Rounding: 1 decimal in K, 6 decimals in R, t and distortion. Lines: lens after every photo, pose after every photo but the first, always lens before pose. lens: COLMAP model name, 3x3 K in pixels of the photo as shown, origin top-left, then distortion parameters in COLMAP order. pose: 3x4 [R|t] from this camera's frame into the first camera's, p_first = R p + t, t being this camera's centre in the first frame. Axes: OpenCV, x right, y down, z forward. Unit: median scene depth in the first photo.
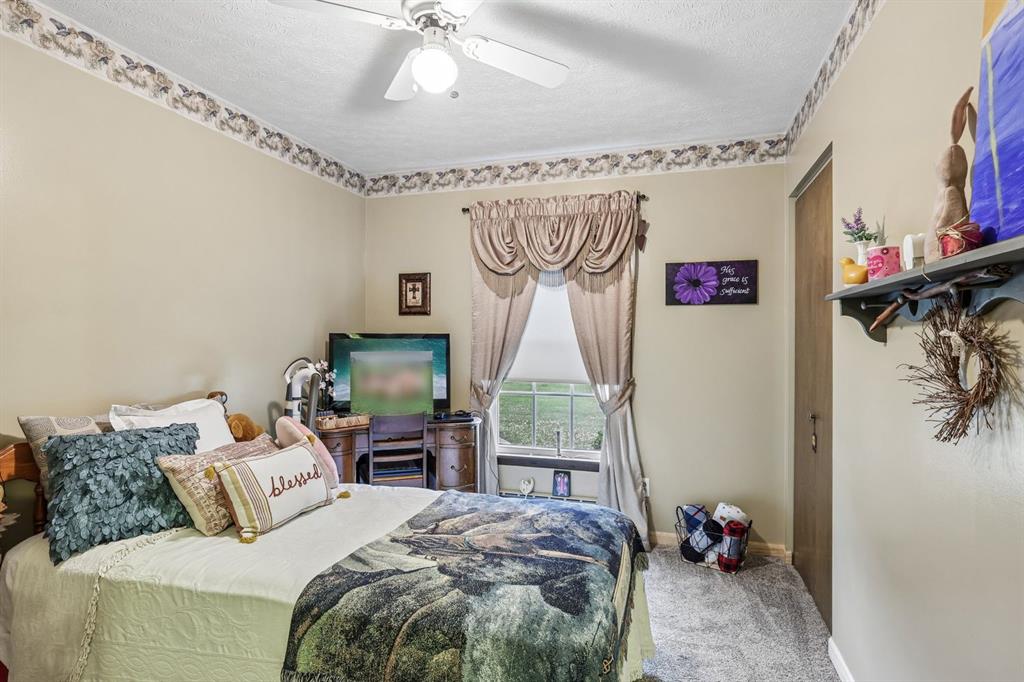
lens RADIAL K [[533.6, 0, 513.7], [0, 533.6, 341.1], [0, 0, 1]] dist [-0.004029, -0.000214]
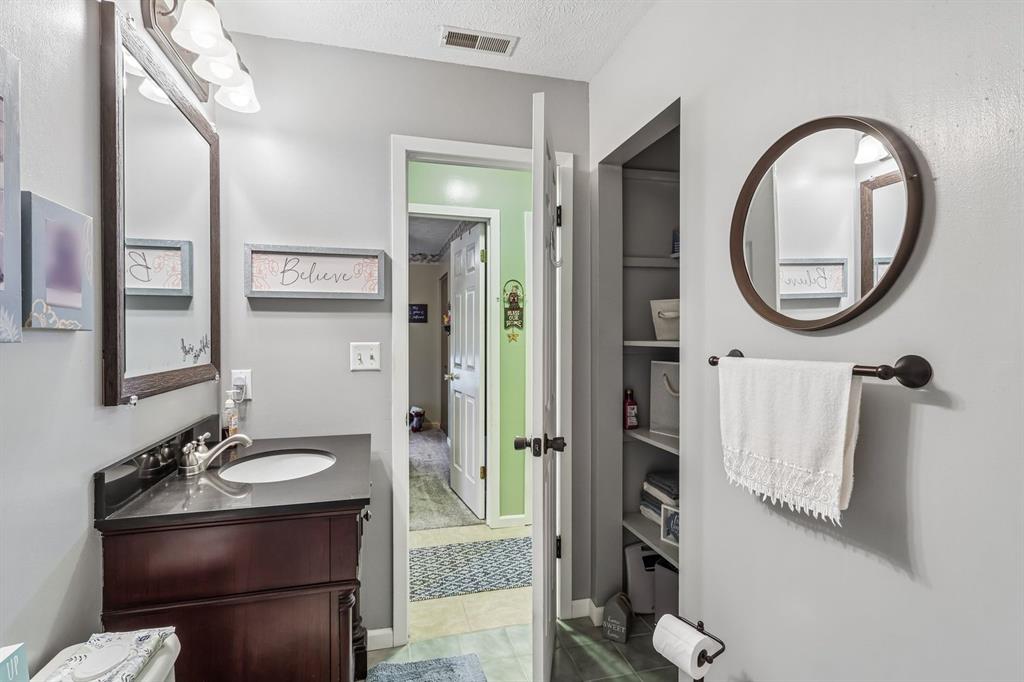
lens RADIAL K [[489.8, 0, 511.4], [0, 489.8, 340.0], [0, 0, 1]] dist [0.005693, 0.000094]
pose [[0.846077, -0.005074, 0.533036, -0.401283], [0.004098, 0.999987, 0.003015, 0.000796], [-0.533045, -0.000366, 0.846087, -1.079305]]
